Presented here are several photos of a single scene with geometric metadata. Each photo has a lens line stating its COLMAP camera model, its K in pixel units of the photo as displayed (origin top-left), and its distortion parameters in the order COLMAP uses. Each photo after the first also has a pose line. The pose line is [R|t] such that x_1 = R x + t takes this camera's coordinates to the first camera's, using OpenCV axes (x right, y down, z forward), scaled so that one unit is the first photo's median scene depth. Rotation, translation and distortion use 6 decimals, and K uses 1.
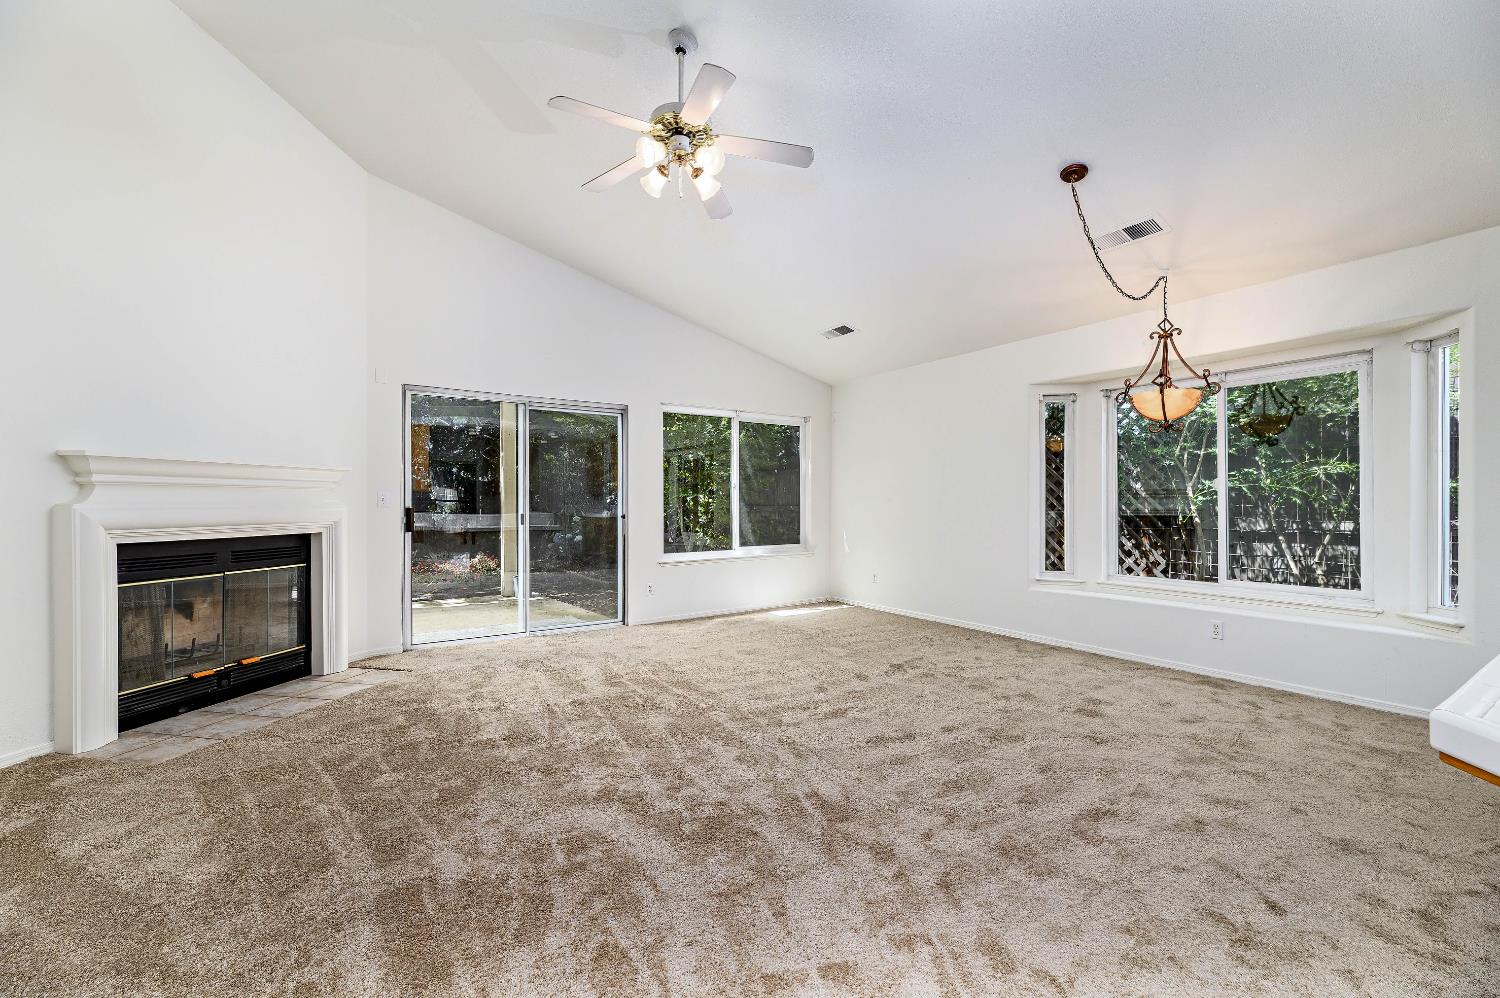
lens RADIAL K [[611.9, 0, 749.0], [0, 611.9, 511.4], [0, 0, 1]] dist [0.001112, 0.000144]
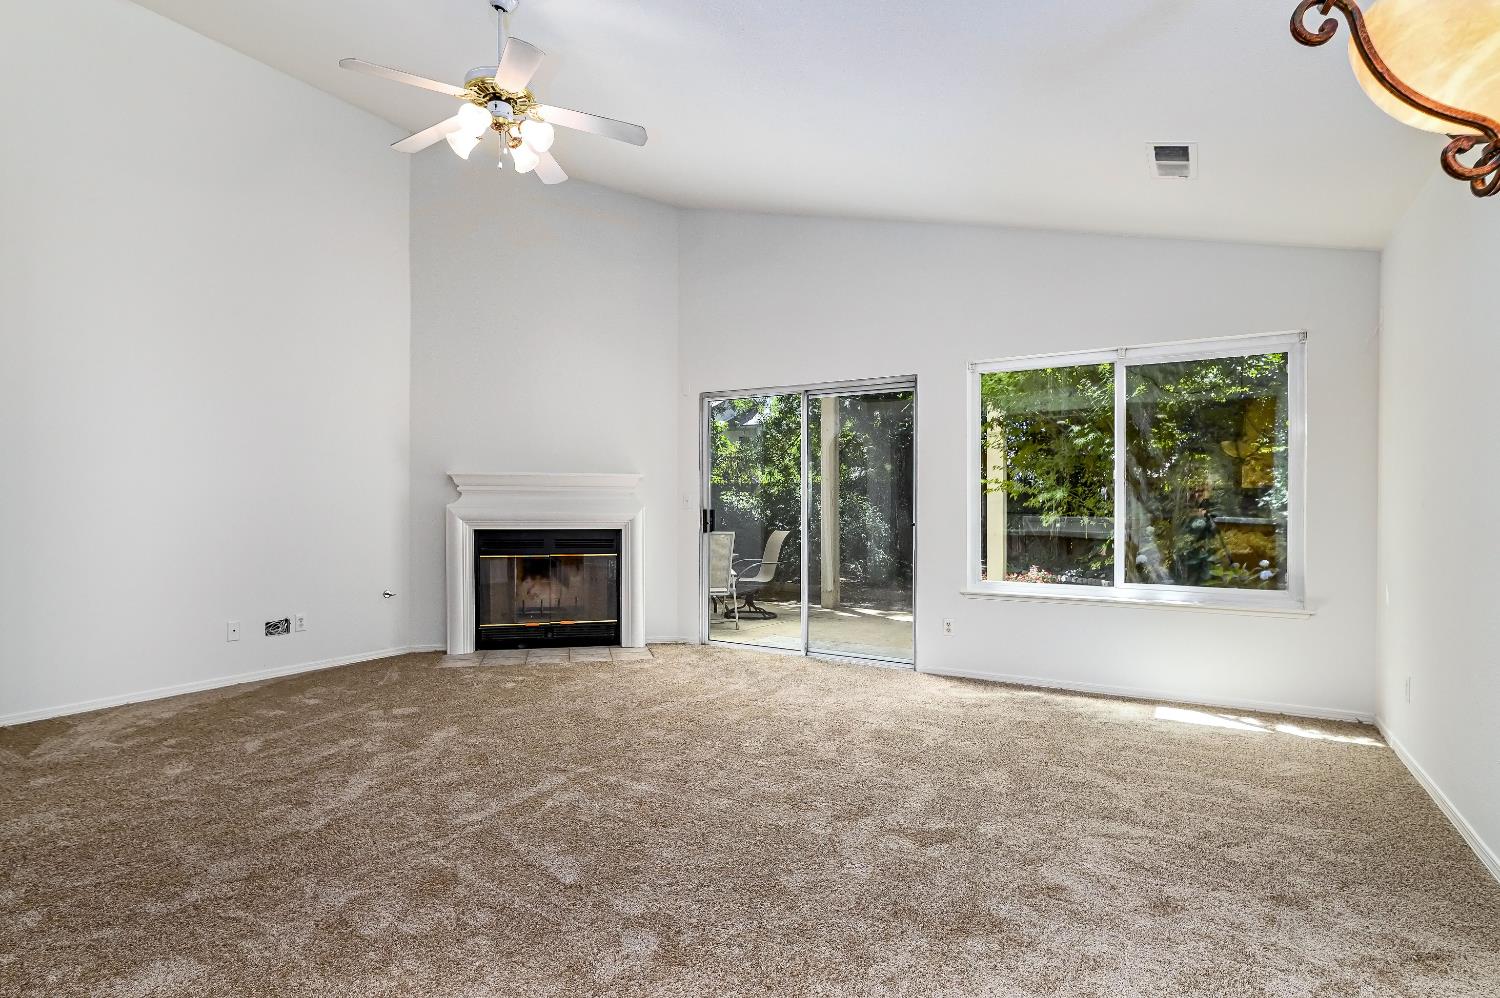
lens RADIAL K [[761.3, 0, 750.0], [0, 761.3, 499.0], [0, 0, 1]] dist [0.002425, 0.000296]
pose [[0.427449, 0.001157, -0.904039, 0.707423], [-0.014855, 0.999873, -0.005744, -0.017001], [0.903917, 0.015885, 0.427412, 0.536869]]
